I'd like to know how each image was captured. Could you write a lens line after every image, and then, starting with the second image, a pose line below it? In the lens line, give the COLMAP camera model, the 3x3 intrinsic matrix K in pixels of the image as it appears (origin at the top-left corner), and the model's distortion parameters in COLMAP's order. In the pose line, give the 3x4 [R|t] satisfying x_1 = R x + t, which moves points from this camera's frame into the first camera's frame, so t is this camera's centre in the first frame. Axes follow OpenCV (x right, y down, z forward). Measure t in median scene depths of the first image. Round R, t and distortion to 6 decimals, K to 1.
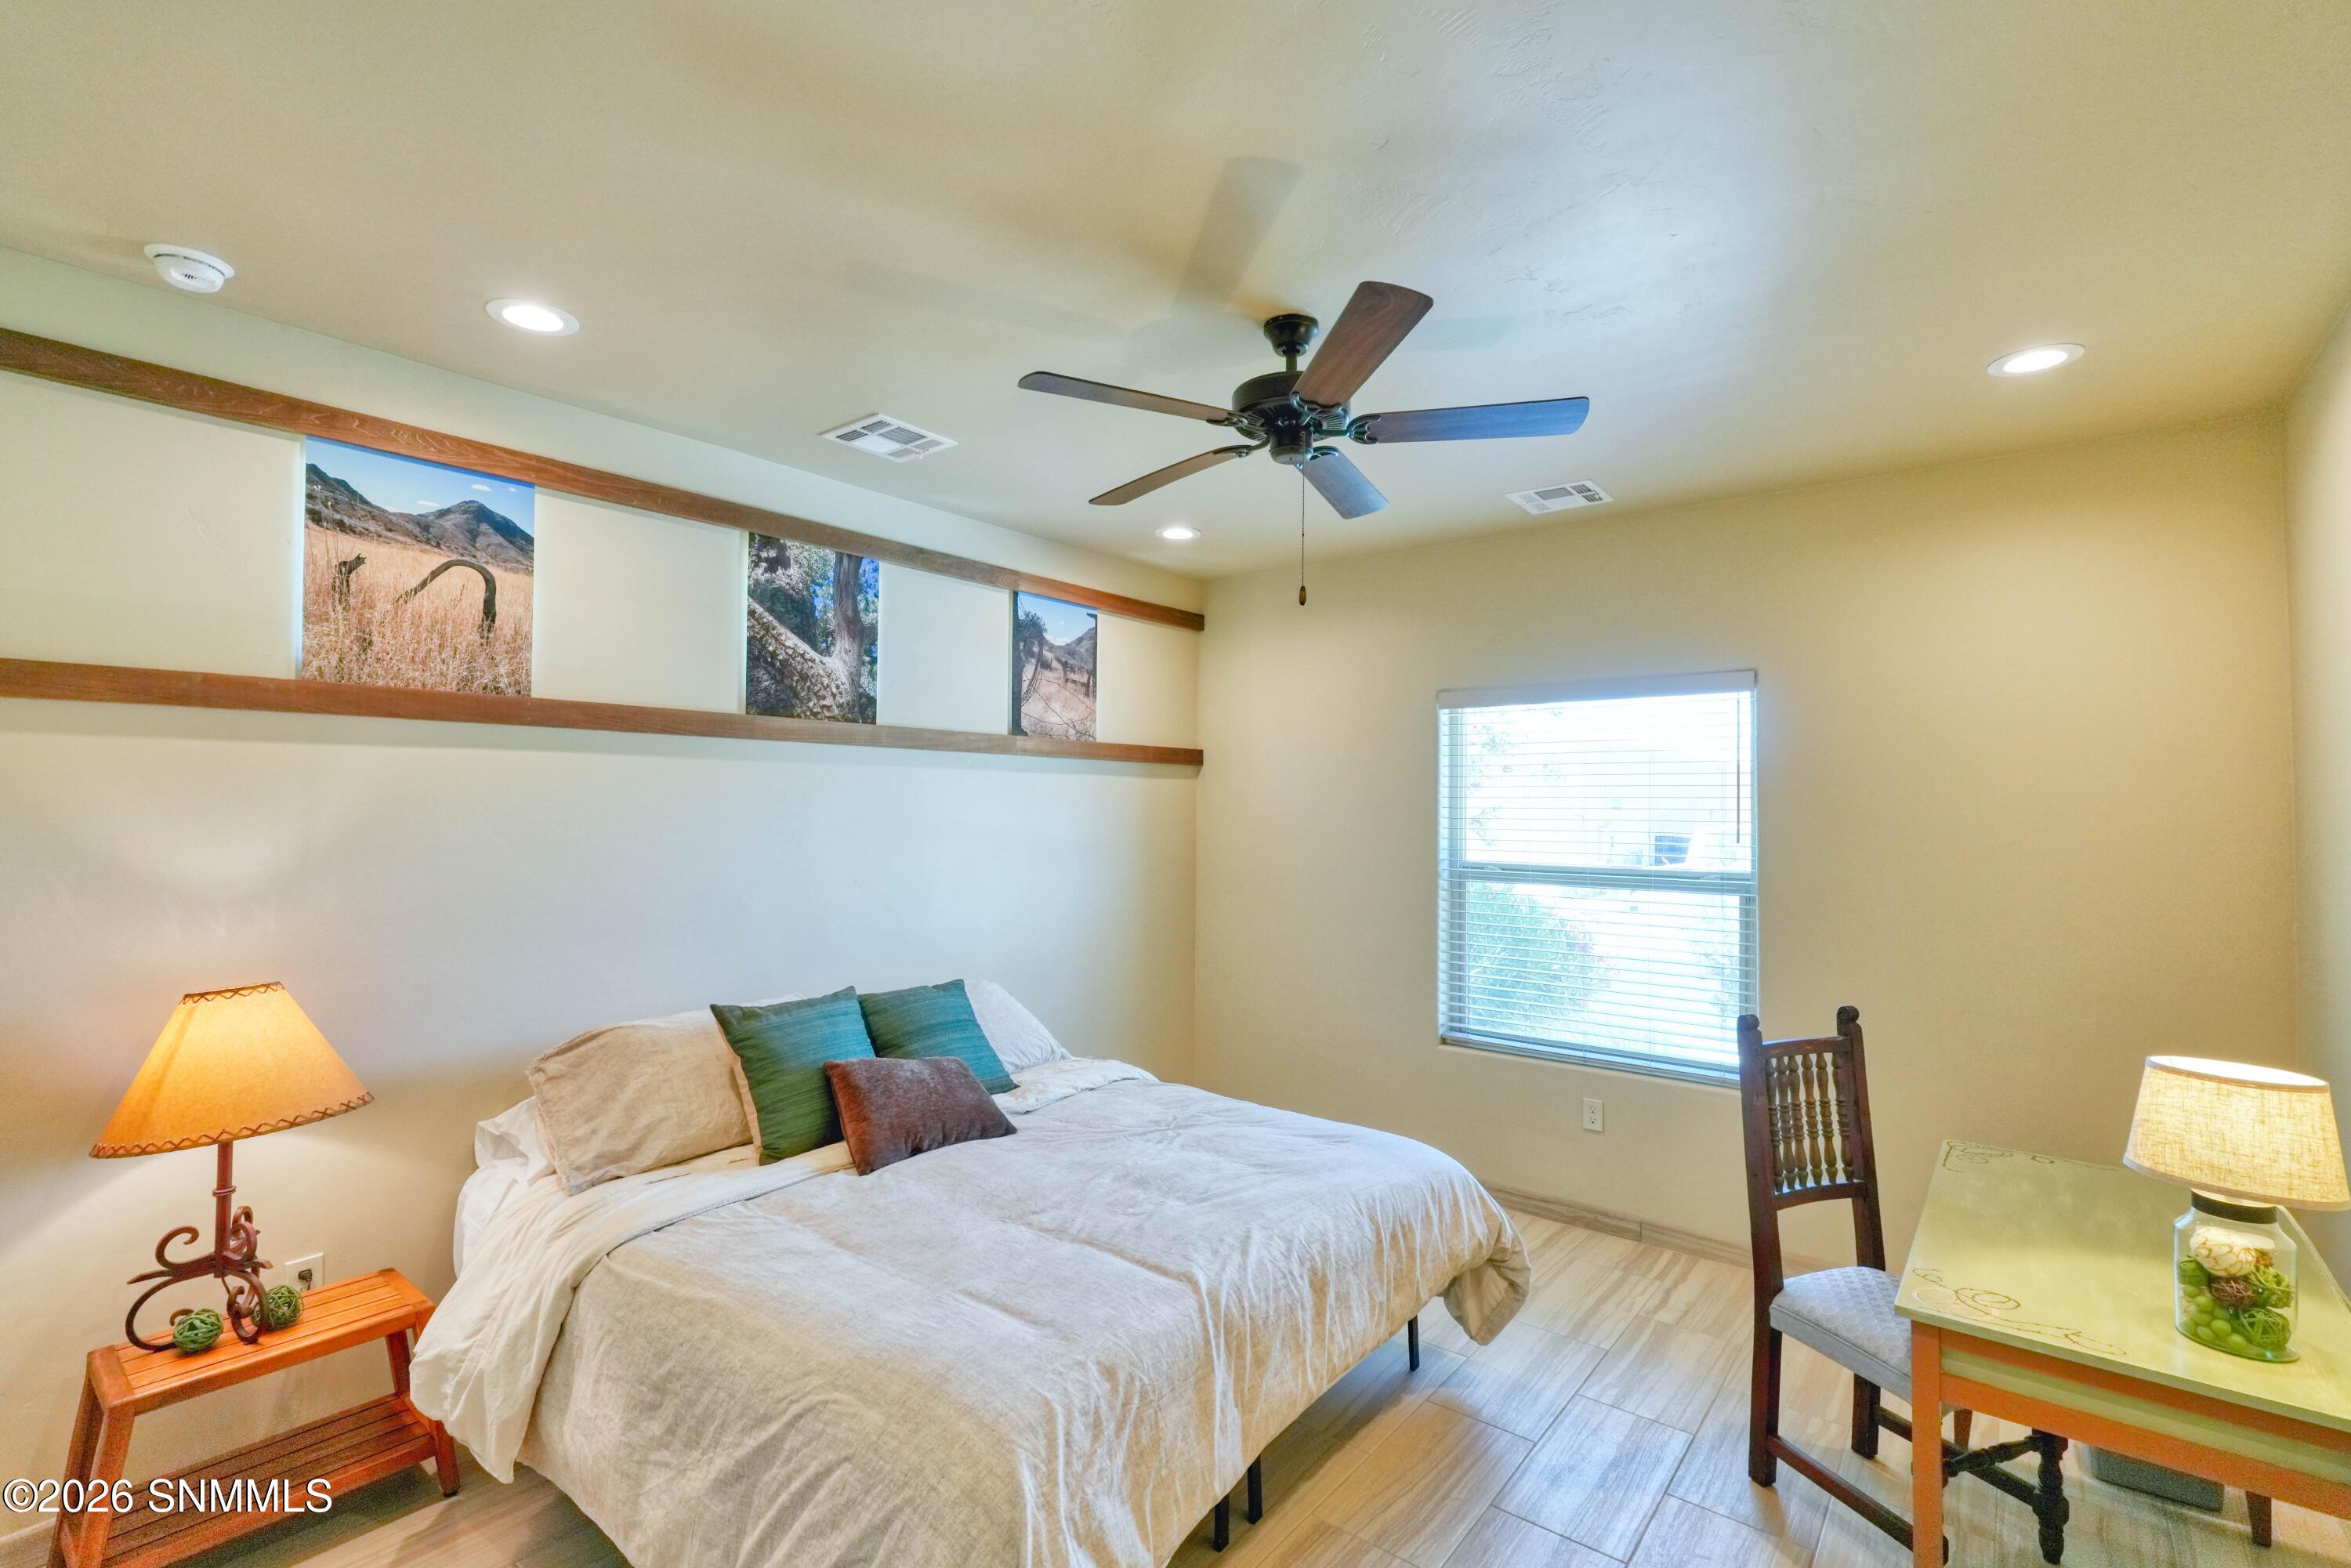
lens RADIAL K [[1092.3, 0, 1134.1], [0, 1092.3, 782.5], [0, 0, 1]] dist [0.000852, -0.000439]
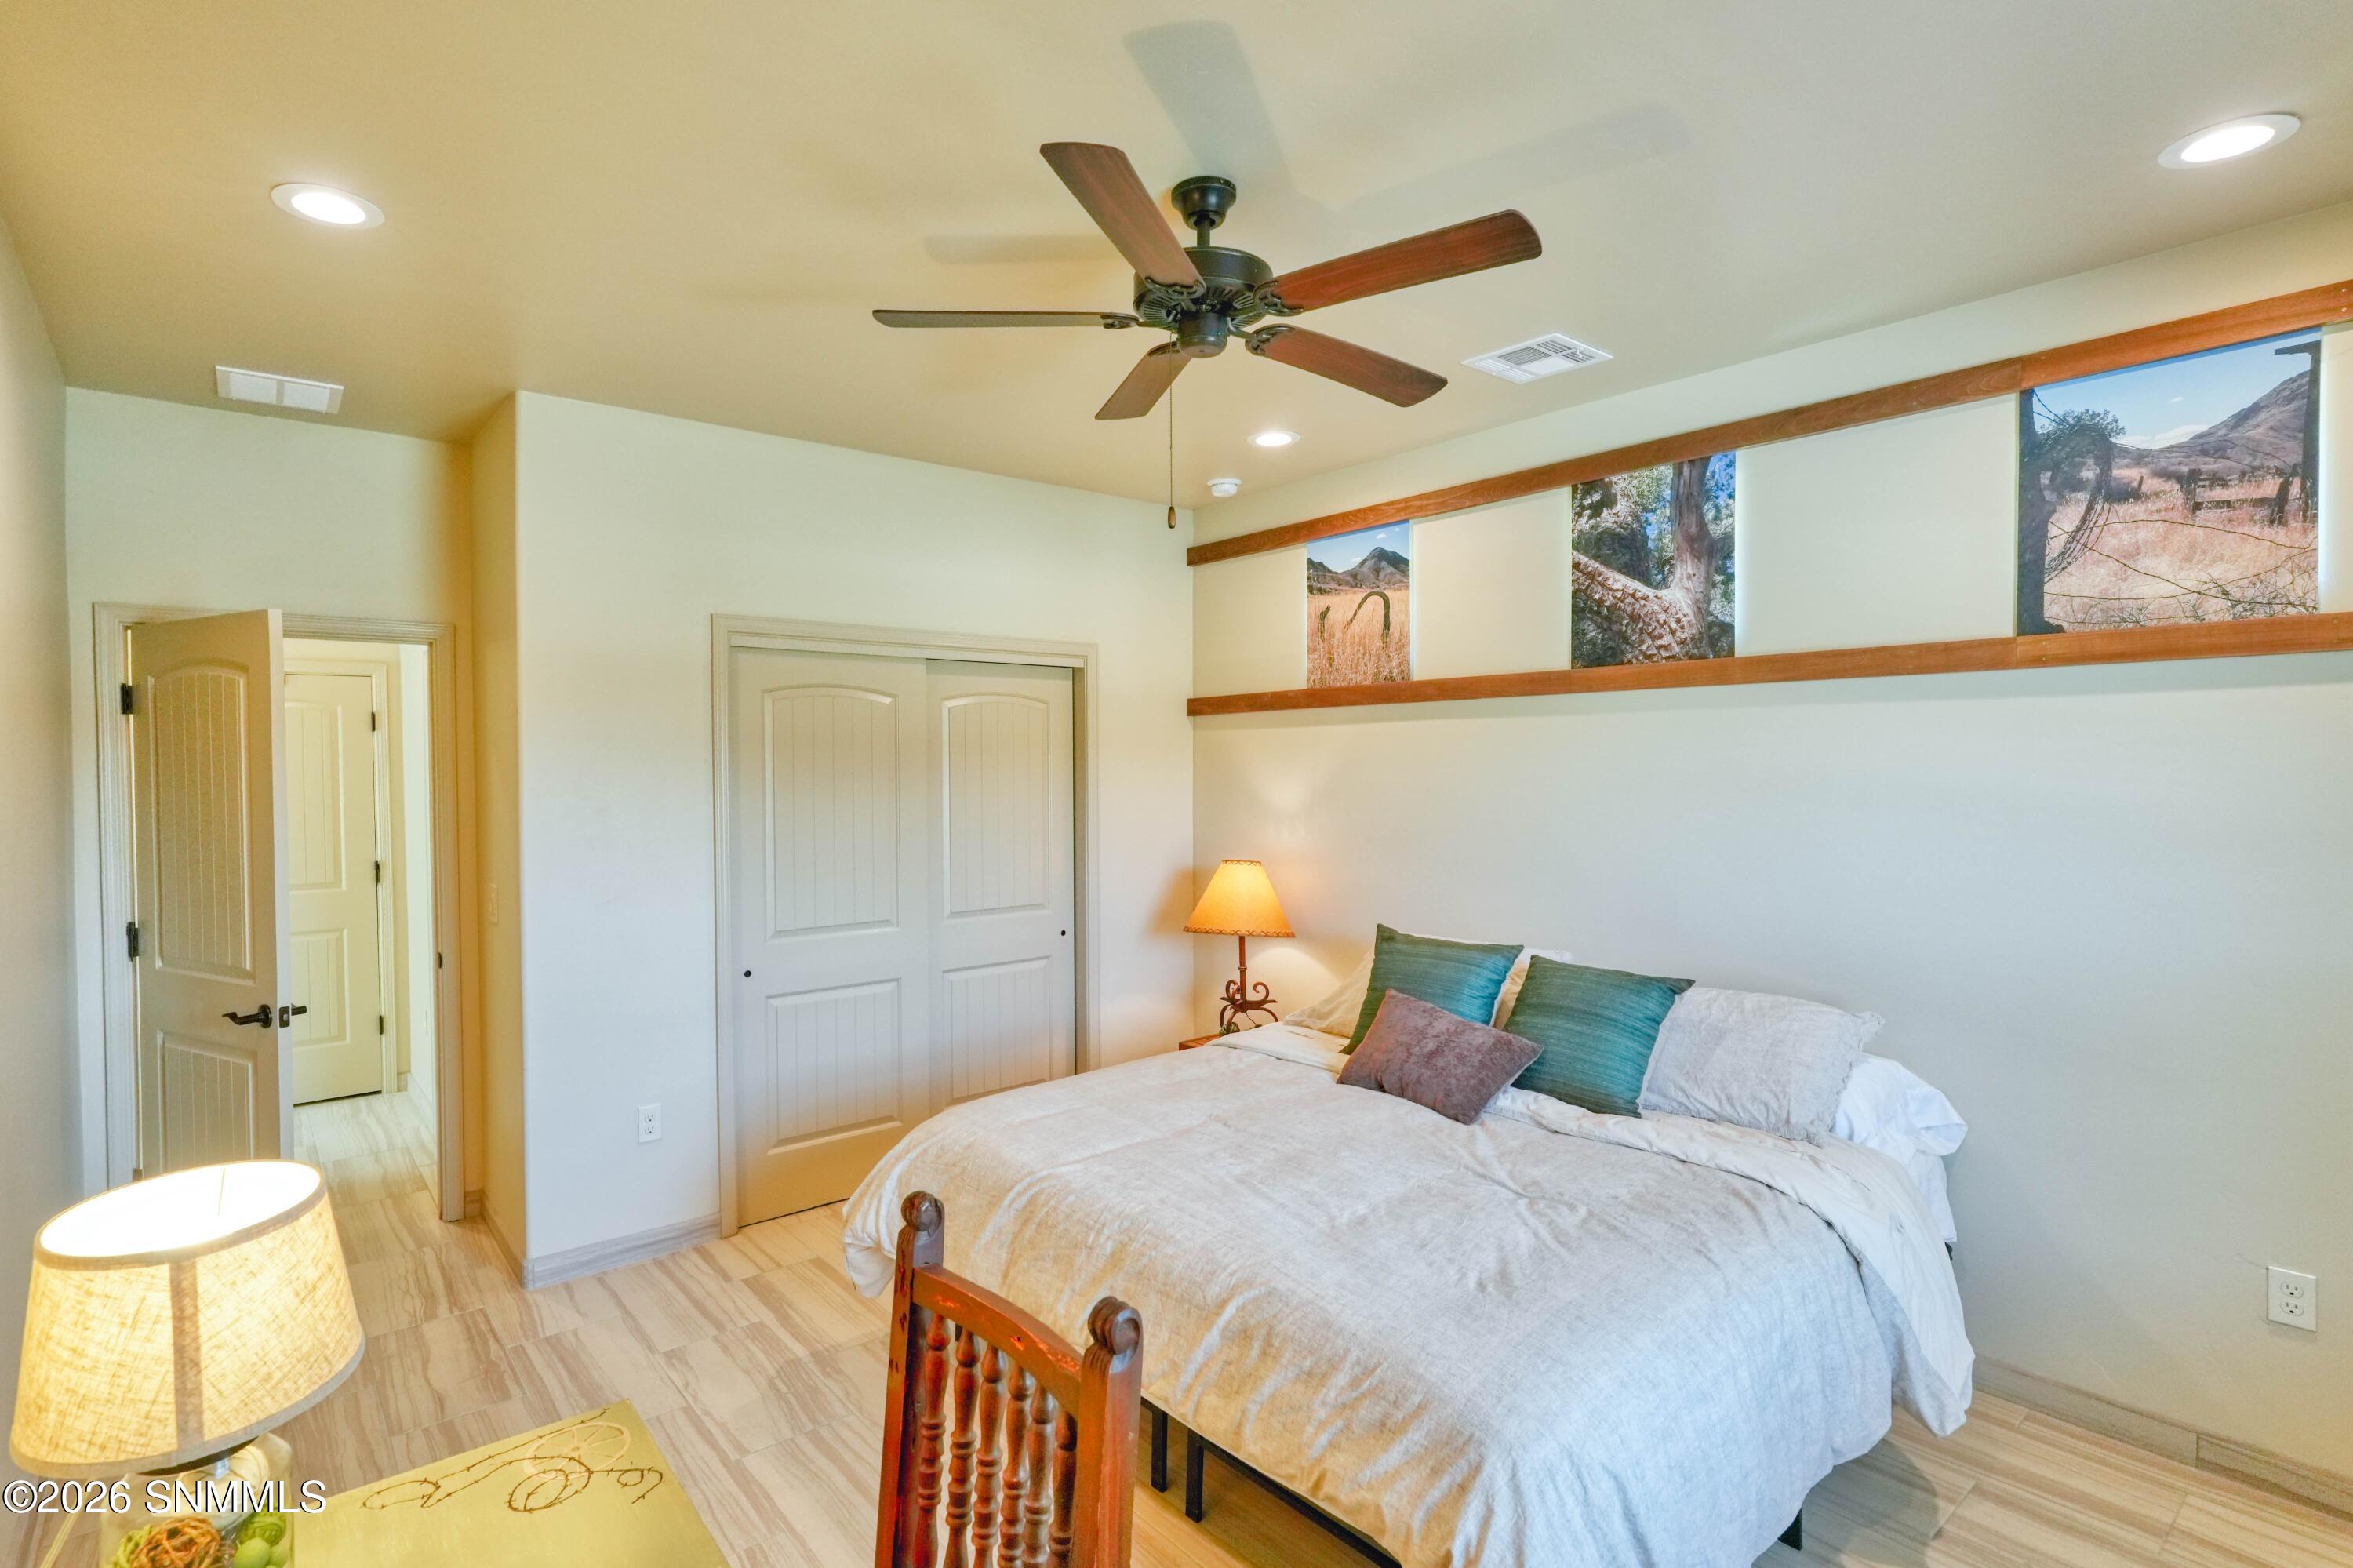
lens RADIAL K [[1153.2, 0, 1132.5], [0, 1153.2, 782.8], [0, 0, 1]] dist [-0.000059, -0.000195]
pose [[-0.215287, 0.007662, -0.976521, 0.729576], [0.024970, 0.999685, 0.002339, 0.027907], [0.976232, -0.023880, -0.215411, 0.794533]]
